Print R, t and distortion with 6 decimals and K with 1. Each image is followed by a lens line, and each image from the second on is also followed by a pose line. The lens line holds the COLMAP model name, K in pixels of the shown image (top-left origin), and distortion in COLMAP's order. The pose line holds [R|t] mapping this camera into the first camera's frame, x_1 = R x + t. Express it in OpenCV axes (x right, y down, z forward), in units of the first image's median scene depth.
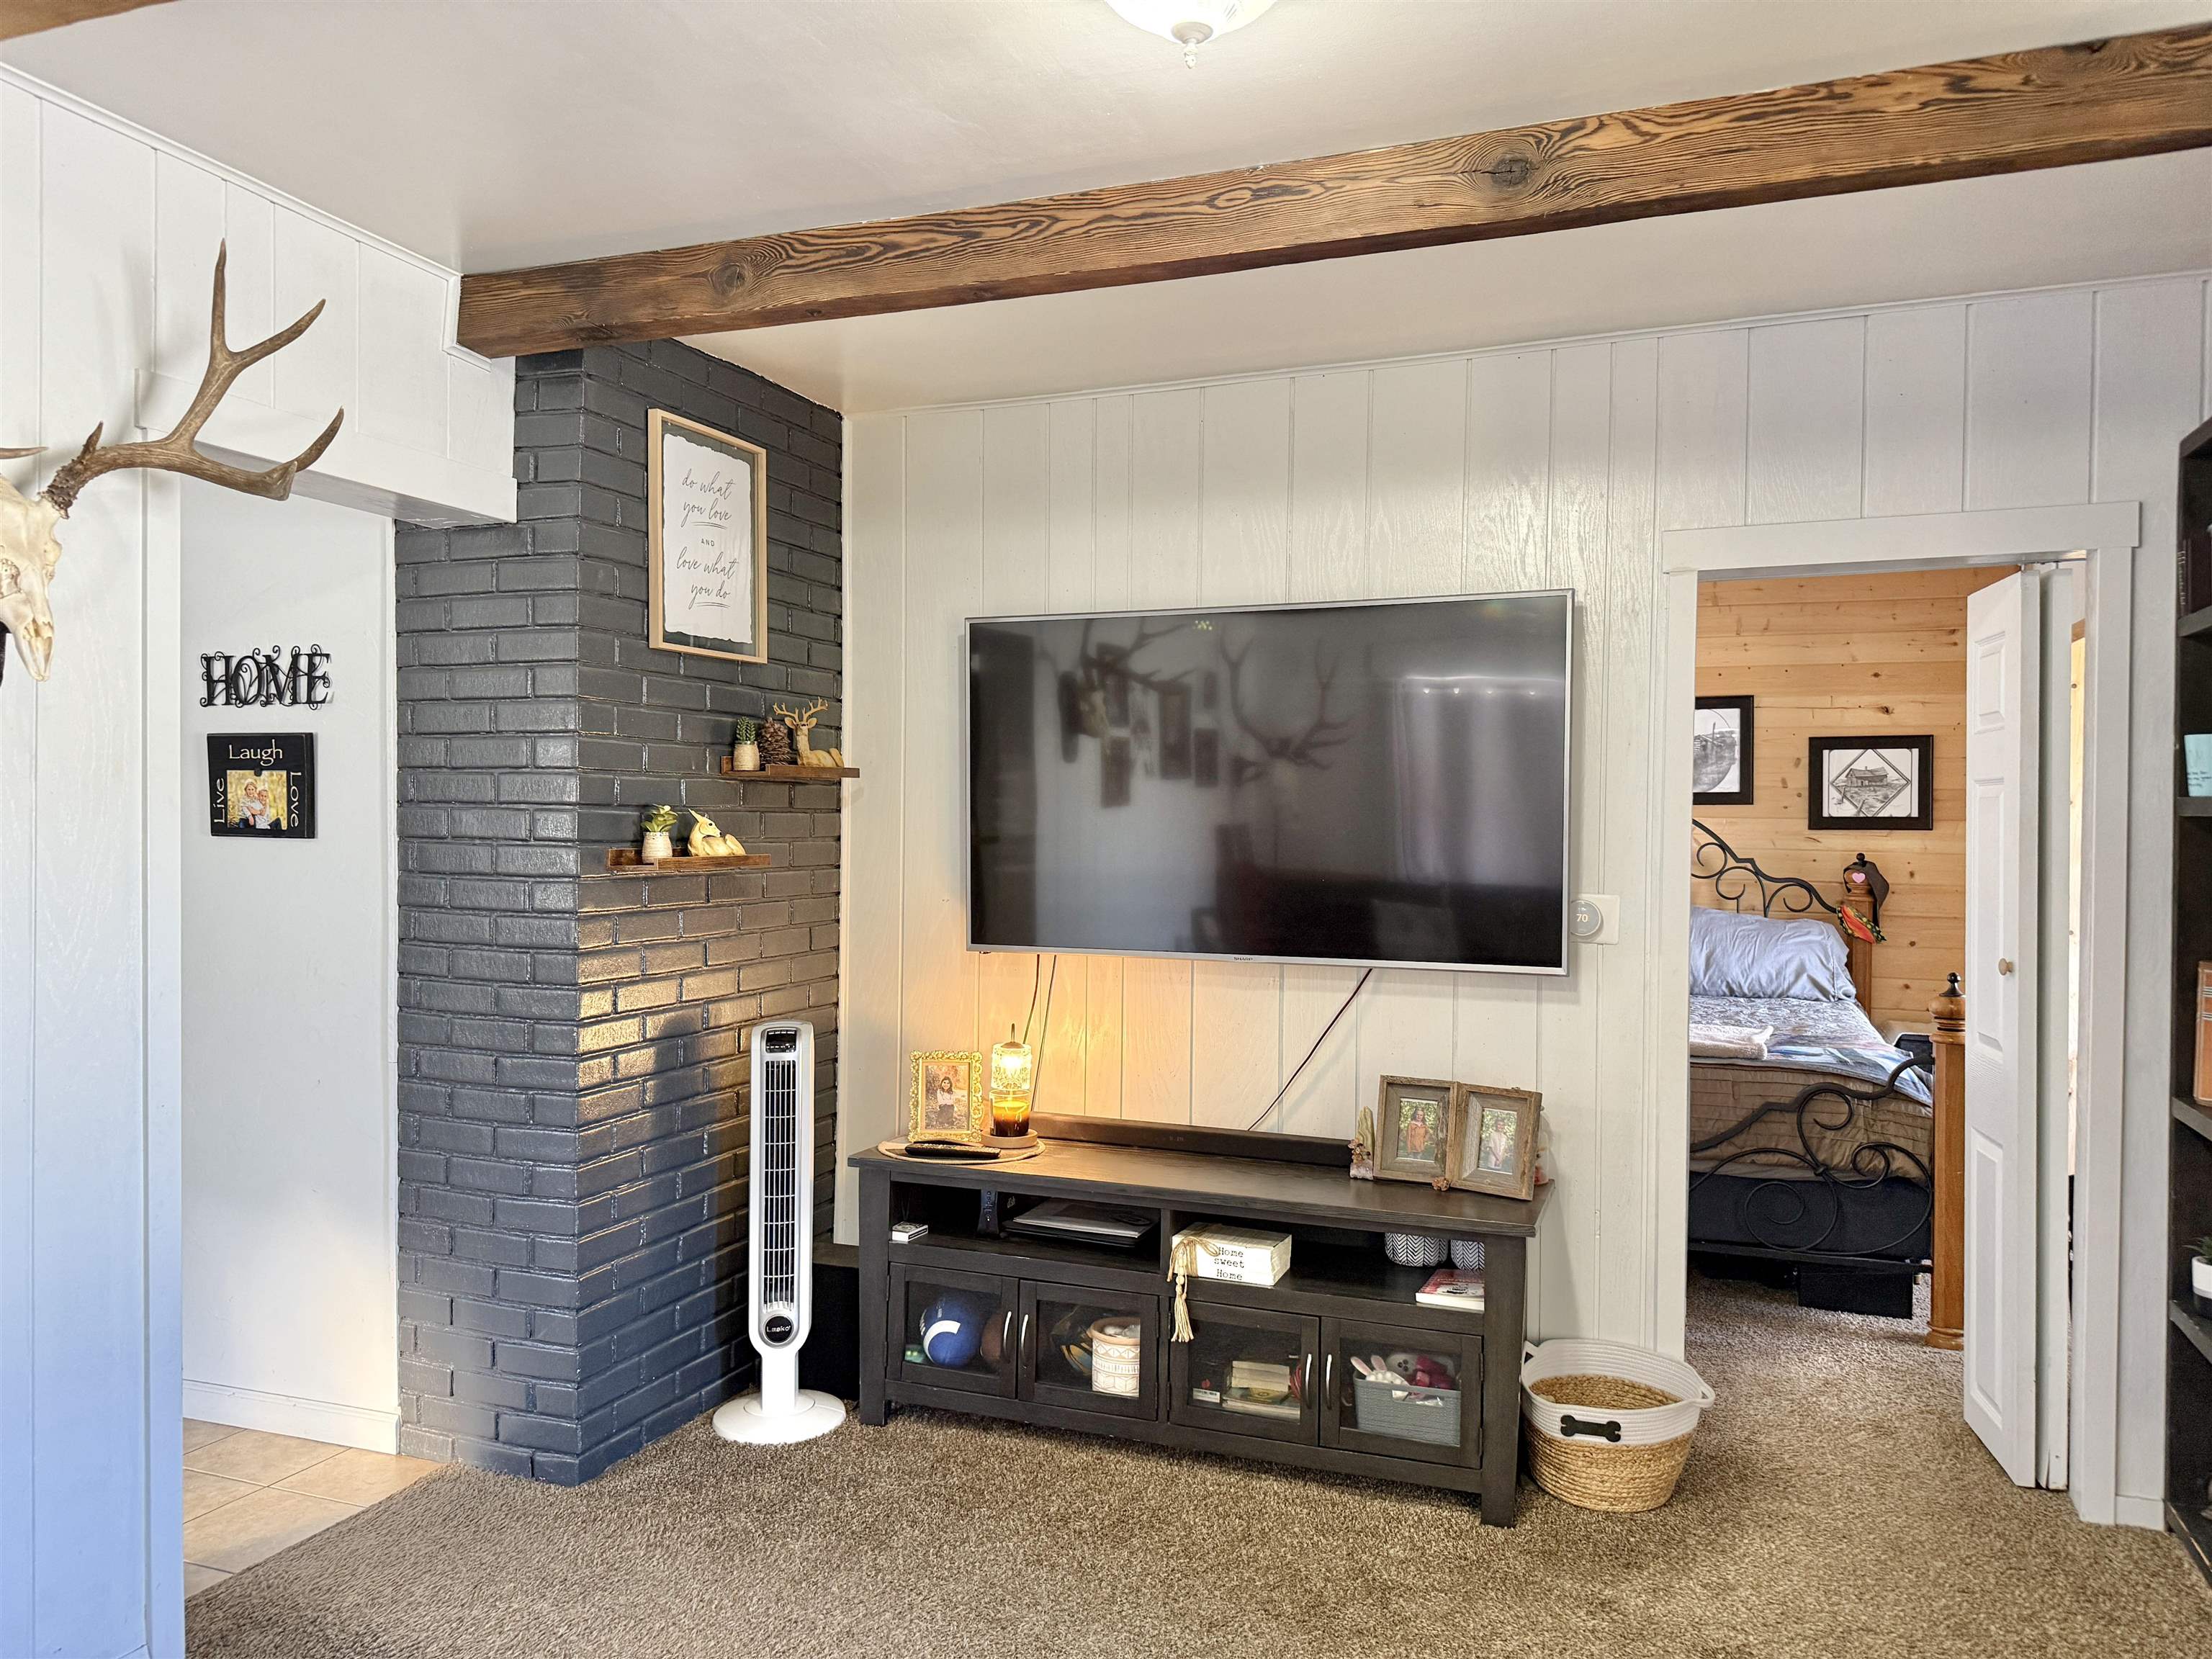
lens RADIAL K [[1559.8, 0, 1145.6], [0, 1559.8, 827.1], [0, 0, 1]] dist [0.070890, -0.090406]
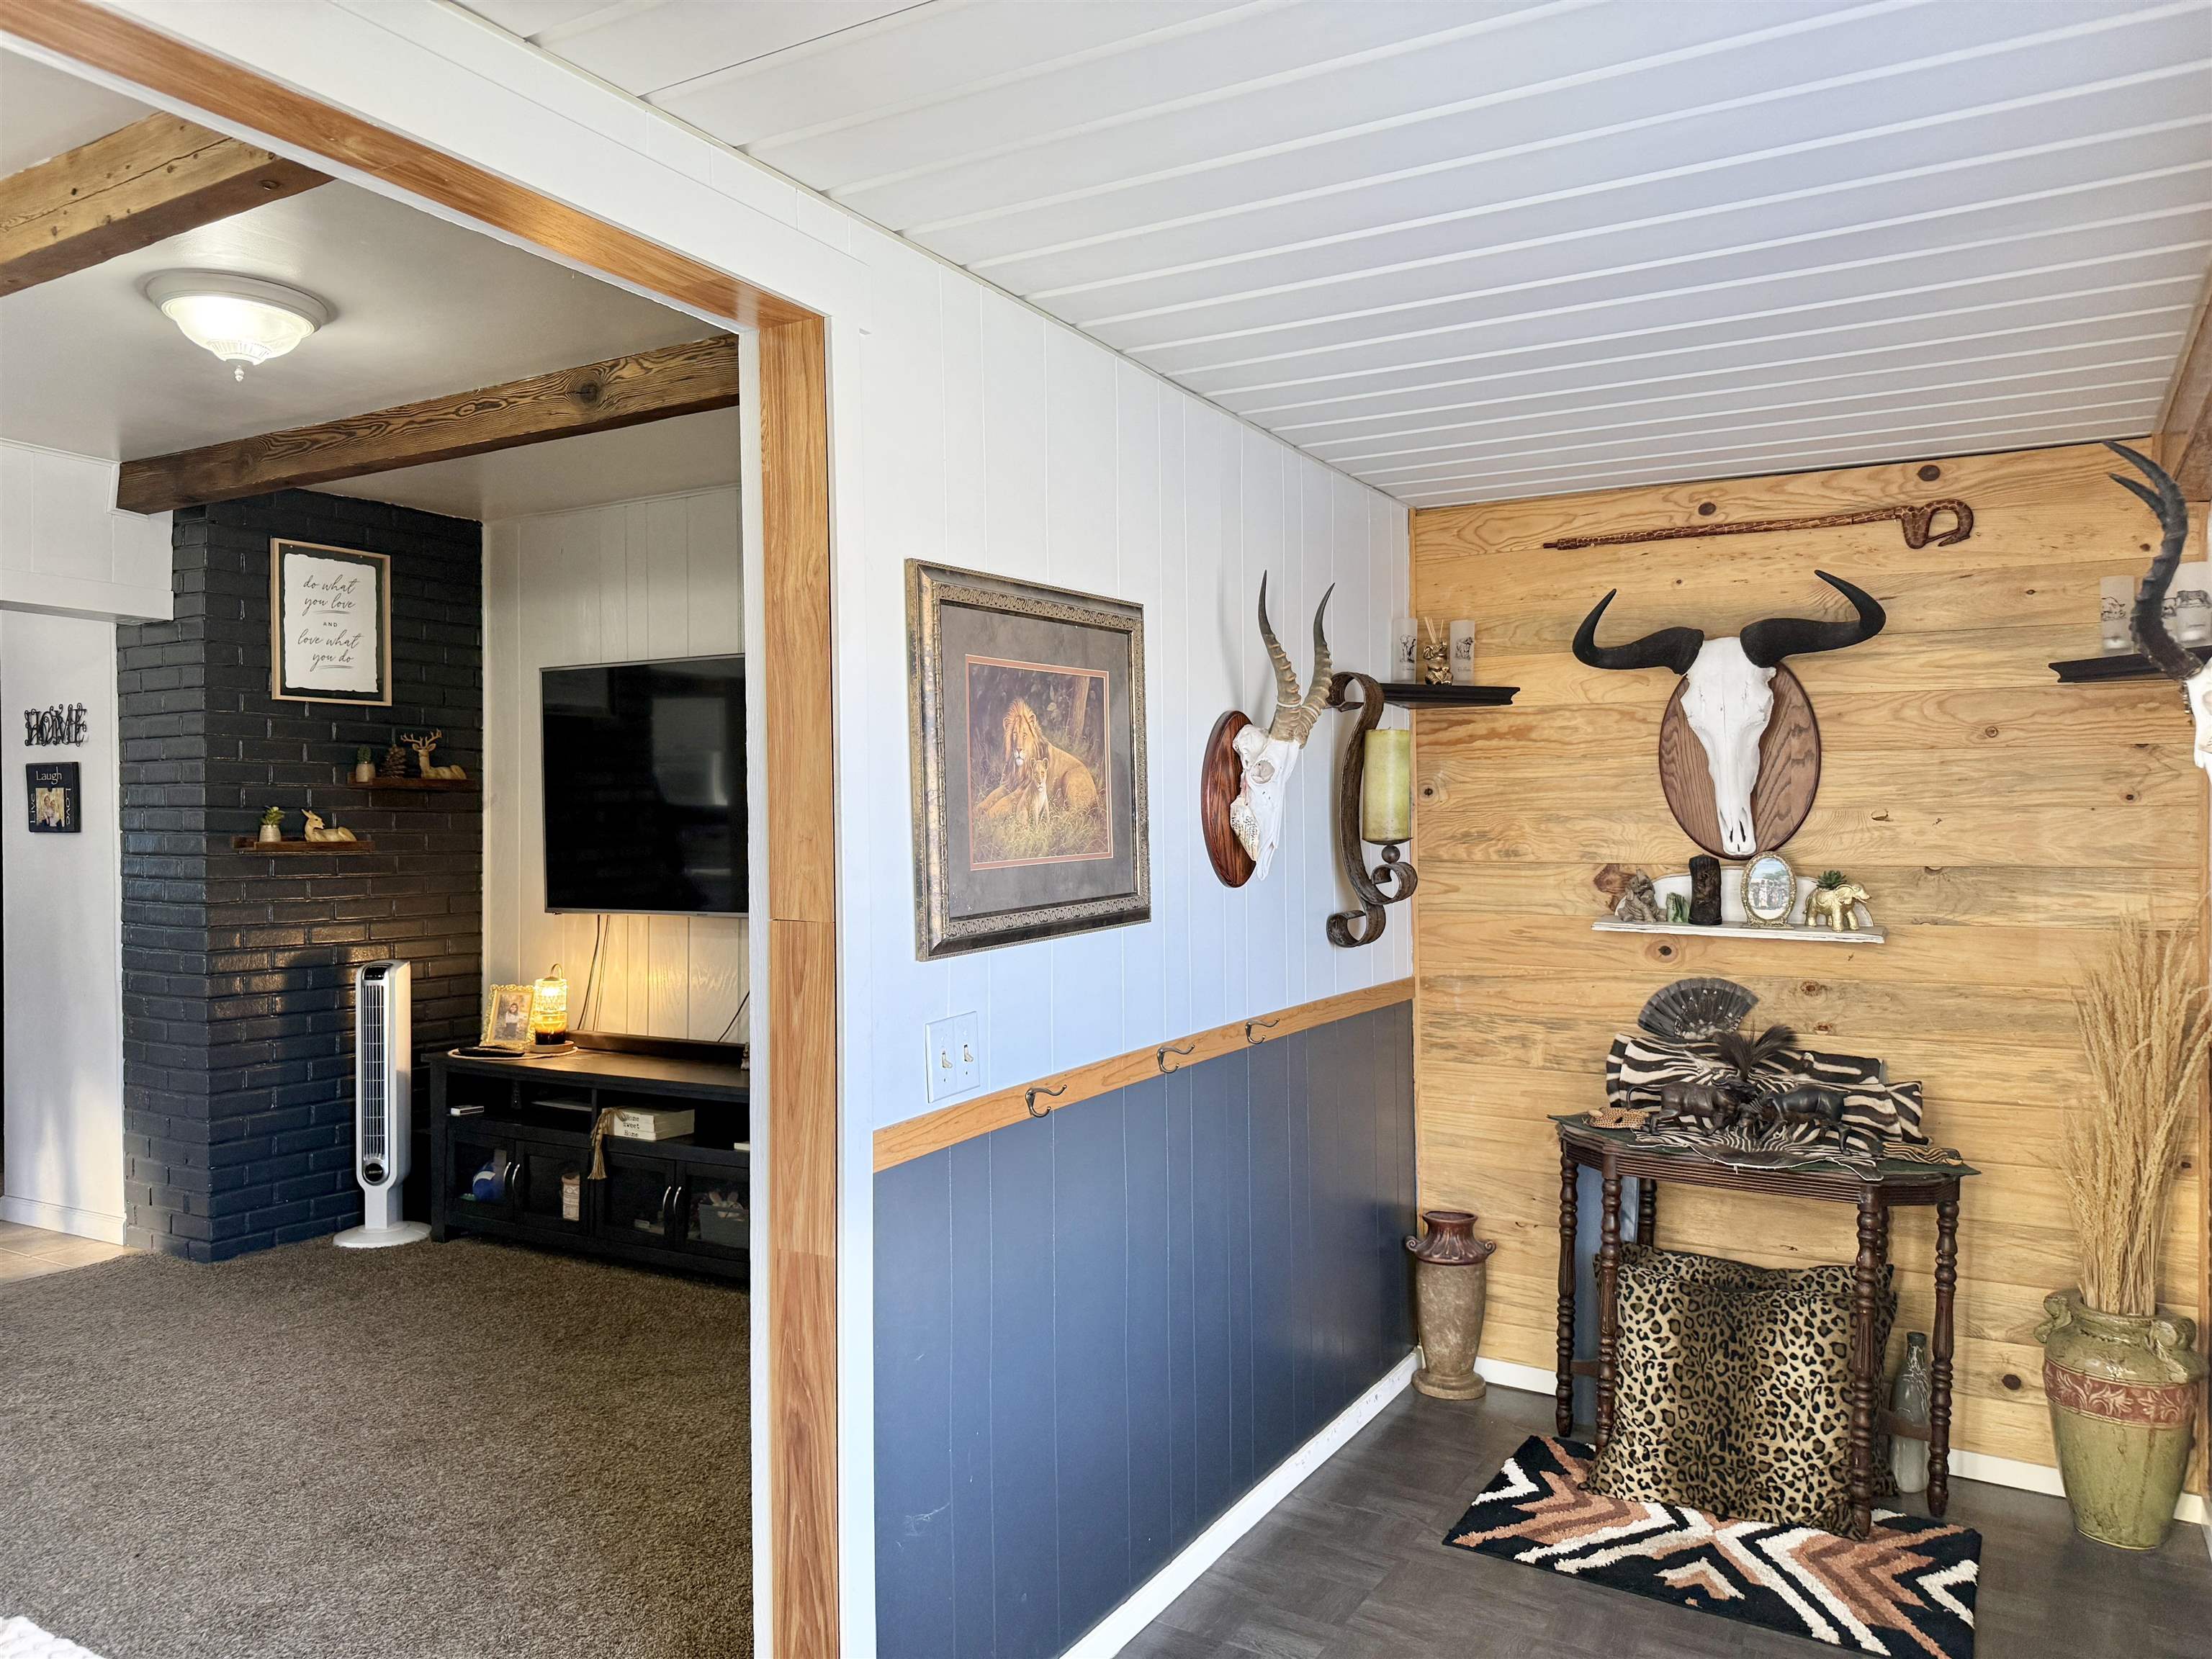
lens RADIAL K [[1559.8, 0, 1103.3], [0, 1559.8, 813.7], [0, 0, 1]] dist [0.070890, -0.090406]
pose [[0.984930, -0.013032, -0.172464, 0.694128], [0.010202, 0.999799, -0.017288, 0.025525], [0.172655, 0.015268, 0.984864, -0.313010]]
